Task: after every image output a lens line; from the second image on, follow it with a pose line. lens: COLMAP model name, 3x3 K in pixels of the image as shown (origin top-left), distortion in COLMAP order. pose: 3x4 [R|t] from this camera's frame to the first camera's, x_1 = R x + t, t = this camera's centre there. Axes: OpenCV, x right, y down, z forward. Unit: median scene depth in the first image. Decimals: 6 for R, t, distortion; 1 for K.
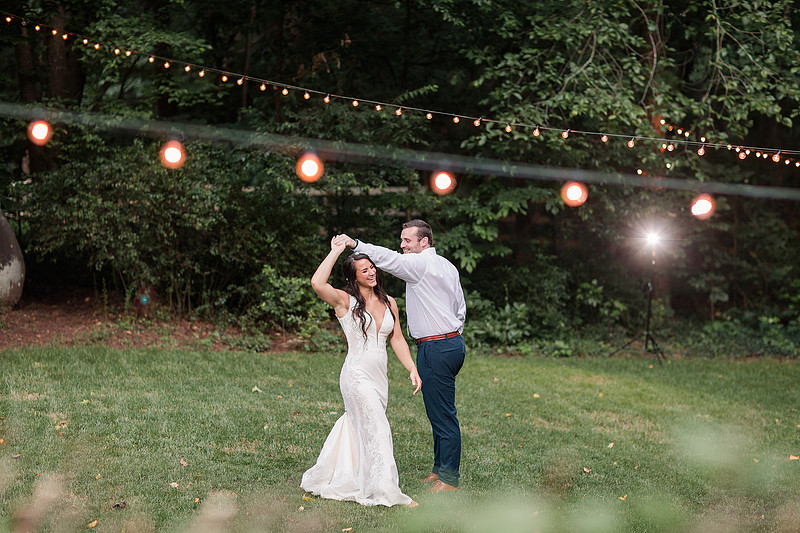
lens RADIAL K [[1875.1, 0, 376.1], [0, 1875.1, 266.7], [0, 0, 1]] dist [0.035092, -0.079982]
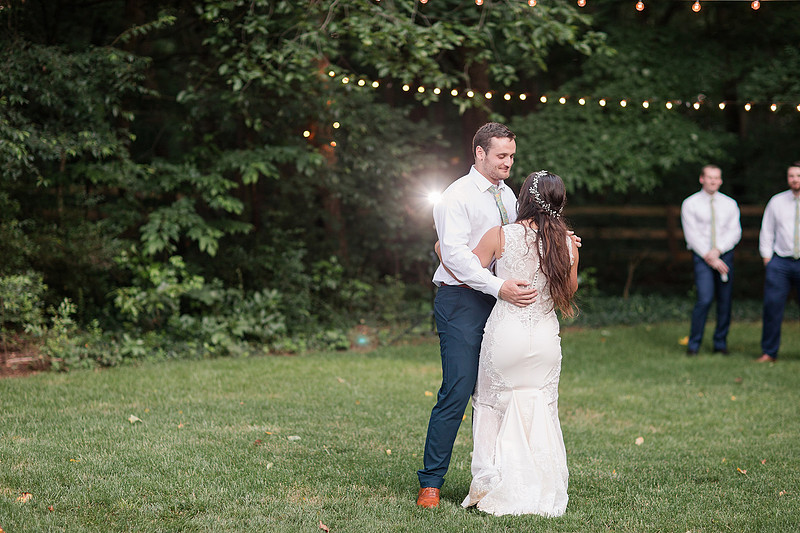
lens RADIAL K [[1875.1, 0, 376.1], [0, 1875.1, 266.7], [0, 0, 1]] dist [0.035092, -0.079982]
pose [[0.919866, -0.072397, 0.385494, -0.193606], [0.076850, 0.997035, 0.003867, 0.010062], [-0.384631, 0.026068, 0.922702, 0.243221]]
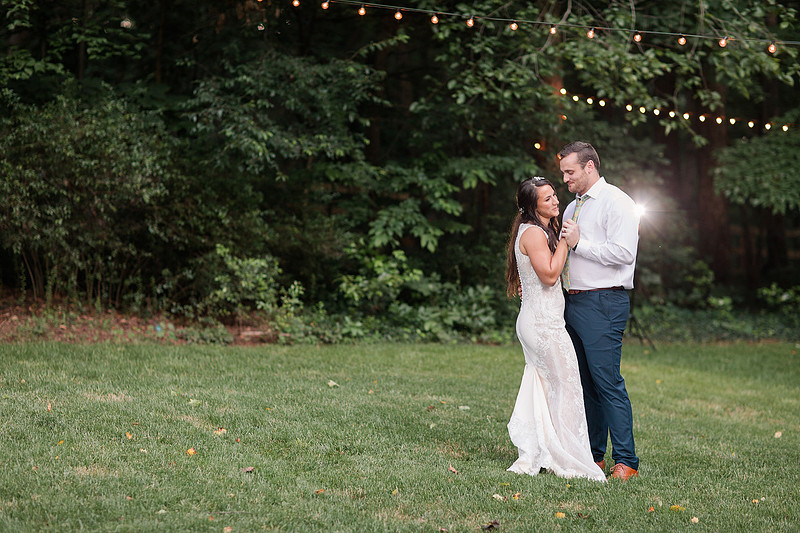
lens RADIAL K [[1875.1, 0, 376.1], [0, 1875.1, 266.7], [0, 0, 1]] dist [0.035092, -0.079982]
pose [[0.969366, -0.015182, 0.245150, -0.191752], [0.017560, 0.999818, -0.007519, 0.016332], [-0.244991, 0.011594, 0.969456, 0.156535]]
